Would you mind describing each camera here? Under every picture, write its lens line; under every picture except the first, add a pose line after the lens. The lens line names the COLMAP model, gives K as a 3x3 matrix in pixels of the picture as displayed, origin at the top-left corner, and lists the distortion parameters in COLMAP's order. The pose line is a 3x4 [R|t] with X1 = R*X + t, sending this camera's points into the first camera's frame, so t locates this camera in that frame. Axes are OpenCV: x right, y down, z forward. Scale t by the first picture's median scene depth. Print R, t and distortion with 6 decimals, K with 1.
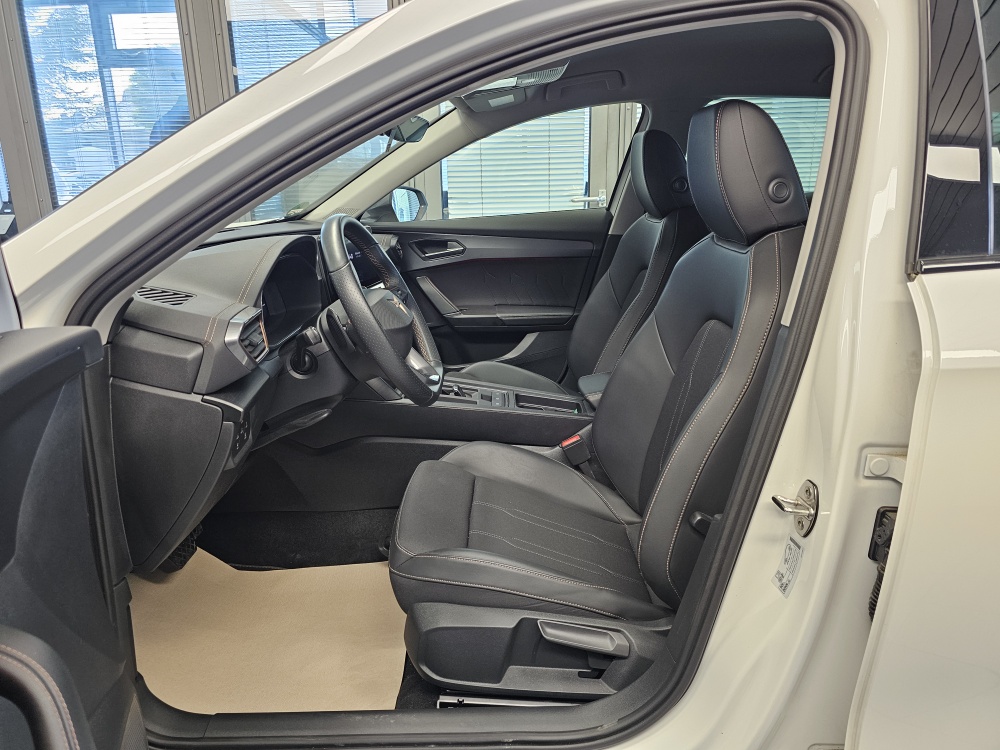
lens RADIAL K [[660.6, 0, 503.4], [0, 660.6, 361.6], [0, 0, 1]] dist [0.061637, -0.071991]
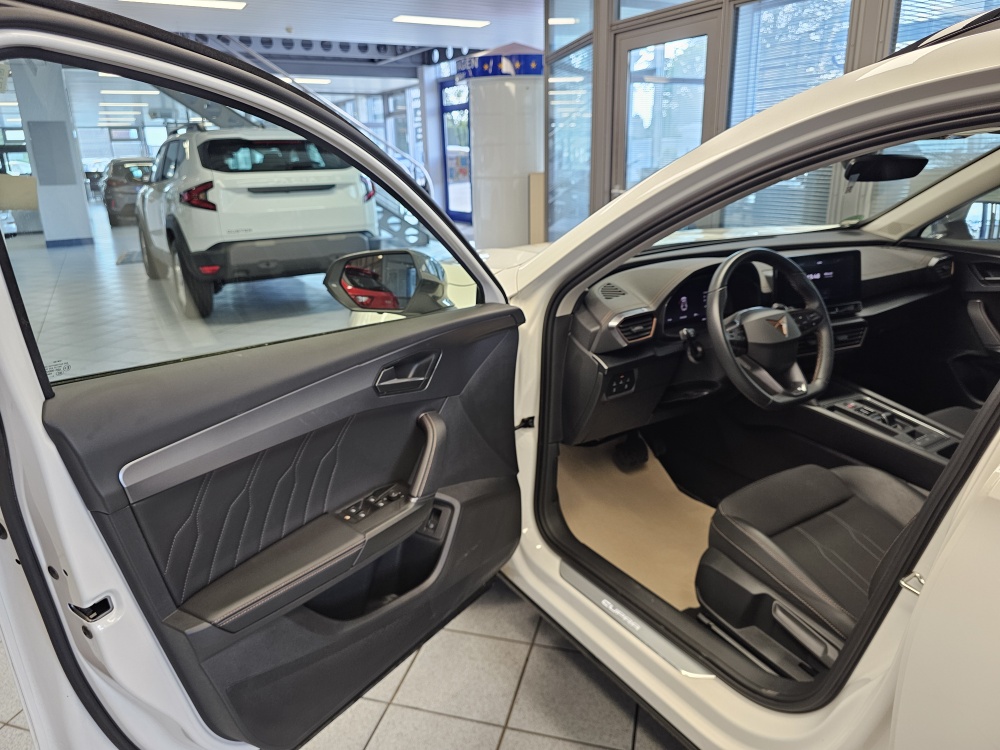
lens RADIAL K [[678.6, 0, 500.7], [0, 678.6, 371.1], [0, 0, 1]] dist [0.048969, -0.057074]
pose [[0.538326, 0.261824, -0.801033, 0.665171], [-0.213241, 0.961901, 0.171098, -0.122850], [0.815312, 0.078706, 0.573648, -0.162632]]
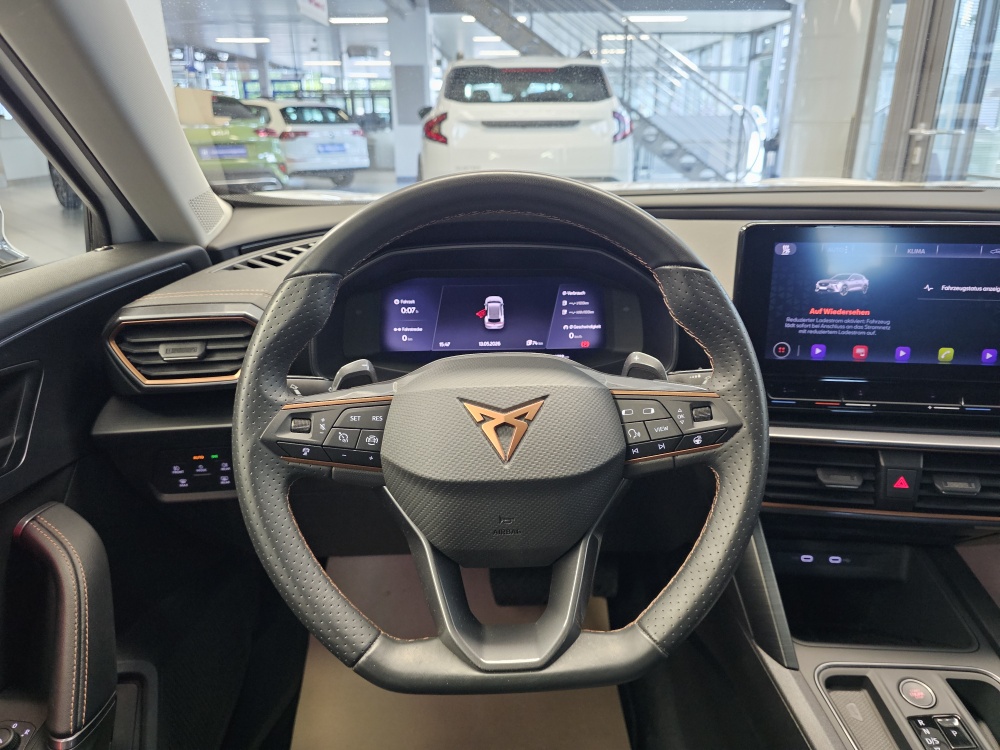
lens RADIAL K [[678.2, 0, 511.2], [0, 678.2, 370.9], [0, 0, 1]] dist [0.052960, -0.080831]
pose [[0.049327, 0.368106, -0.928474, 0.191645], [-0.262924, 0.901604, 0.343485, -0.279604], [0.963555, 0.227175, 0.141257, 1.082358]]
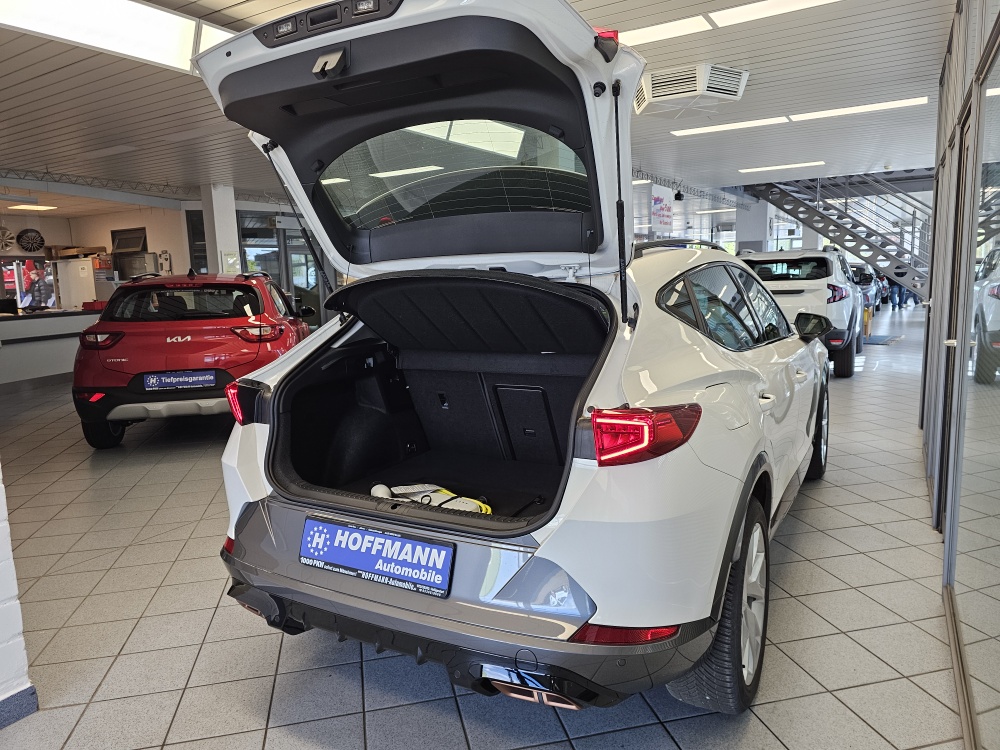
lens RADIAL K [[665.3, 0, 496.3], [0, 665.3, 377.0], [0, 0, 1]] dist [0.093054, -0.102184]
pose [[-0.488231, 0.161591, -0.857624, 3.602037], [-0.199779, 0.935920, 0.290074, -0.966151], [0.849540, 0.312958, -0.424662, 2.456488]]
